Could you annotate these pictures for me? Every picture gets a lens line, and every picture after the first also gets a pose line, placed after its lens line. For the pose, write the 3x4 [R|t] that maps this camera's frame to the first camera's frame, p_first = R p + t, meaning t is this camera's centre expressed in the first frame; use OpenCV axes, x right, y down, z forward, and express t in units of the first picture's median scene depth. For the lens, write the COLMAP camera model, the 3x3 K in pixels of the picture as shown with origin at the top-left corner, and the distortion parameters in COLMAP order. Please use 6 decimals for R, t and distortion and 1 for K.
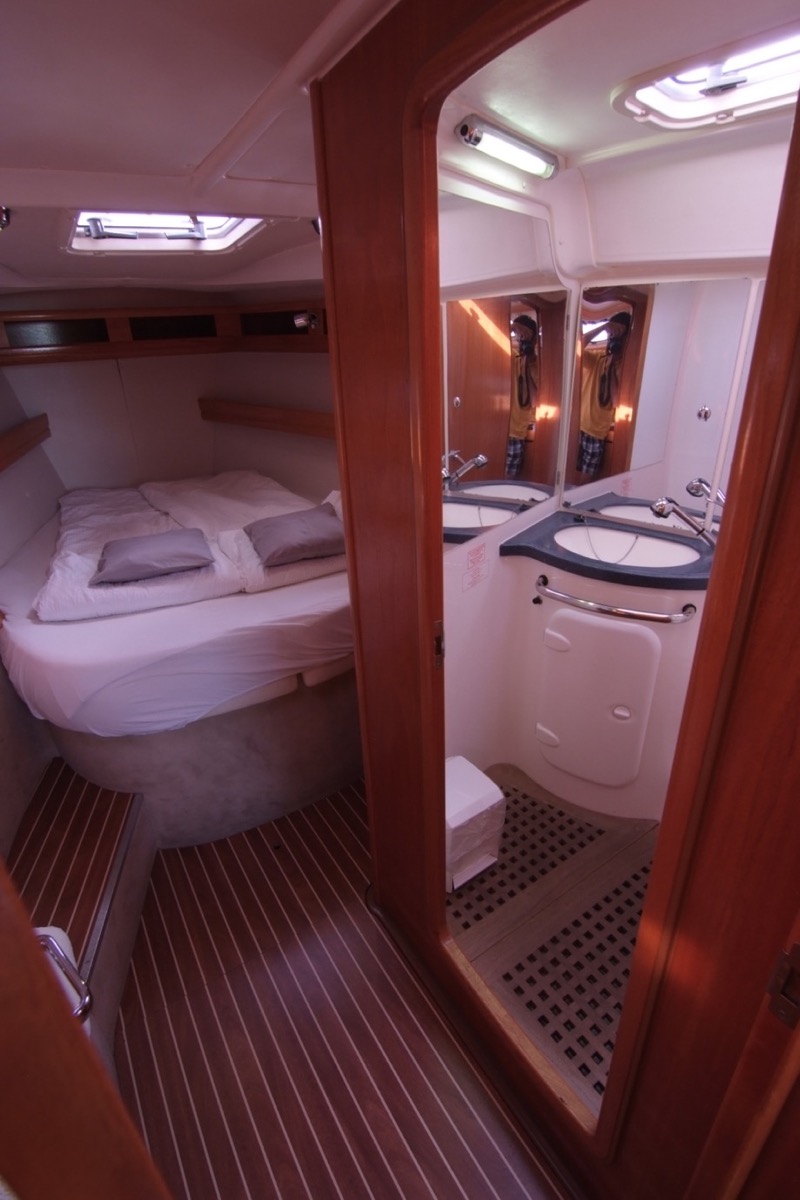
lens RADIAL K [[601.8, 0, 400.0], [0, 601.8, 600.0], [0, 0, 1]] dist [-0.006135, -0.000481]
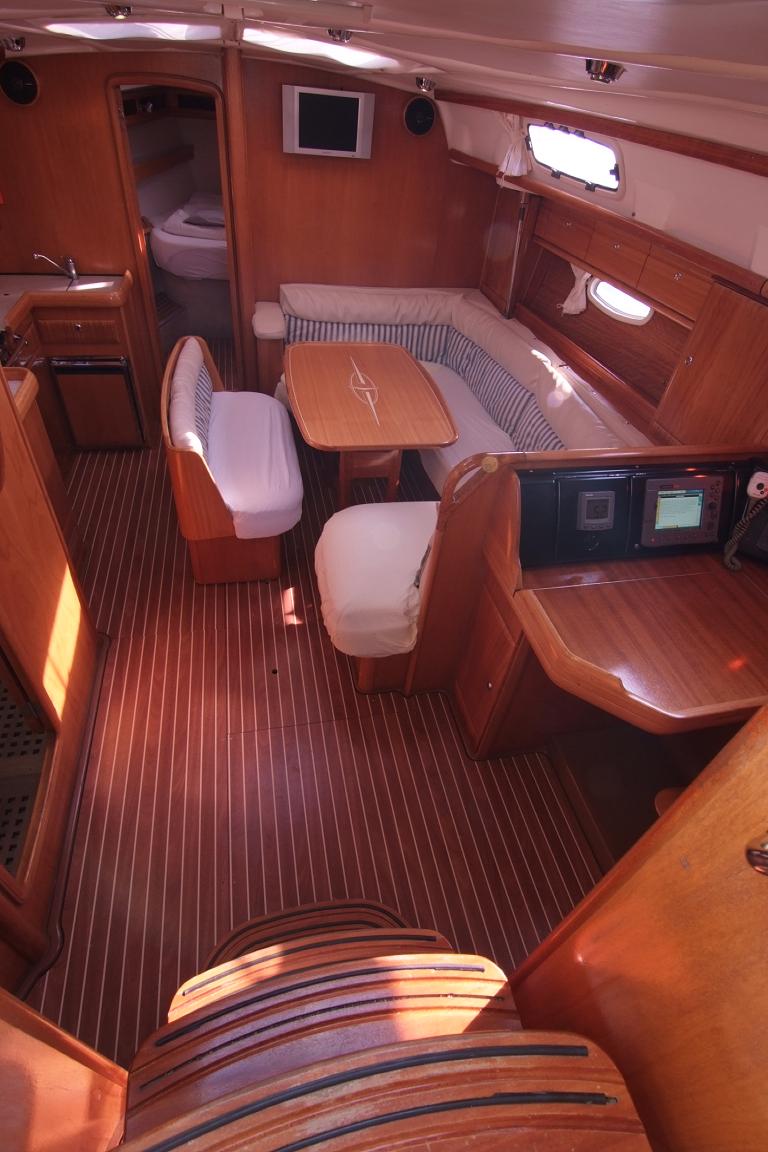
lens RADIAL K [[572.8, 0, 384.0], [0, 572.8, 576.0], [0, 0, 1]] dist [0.000694, -0.014345]
pose [[0.930483, 0.323442, -0.172005, 1.191637], [-0.261444, 0.915207, 0.306665, 0.382984], [0.256608, -0.240377, 0.936147, -1.438680]]
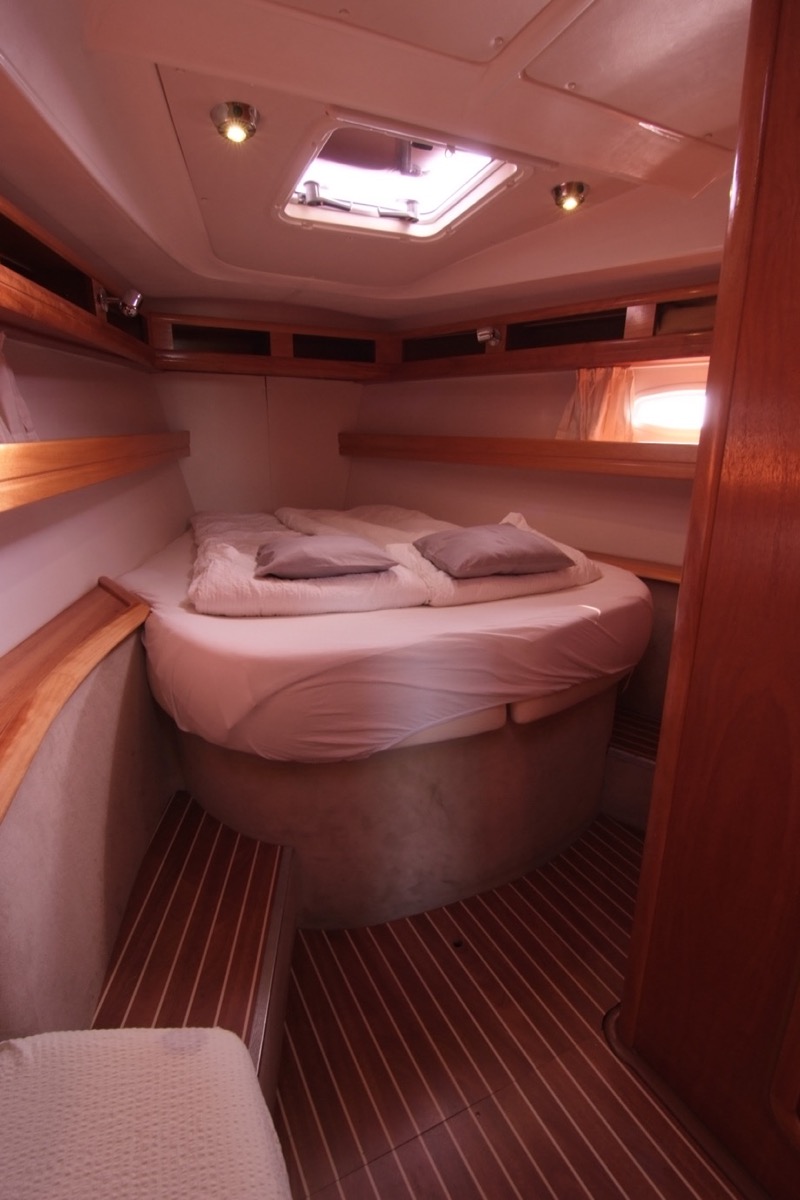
lens RADIAL K [[596.7, 0, 400.0], [0, 596.7, 600.0], [0, 0, 1]] dist [0.000694, -0.014345]
pose [[0.993918, 0.068931, -0.085878, -0.235378], [-0.081998, 0.983810, -0.159355, 0.116422], [0.073503, 0.165427, 0.983479, 0.202998]]
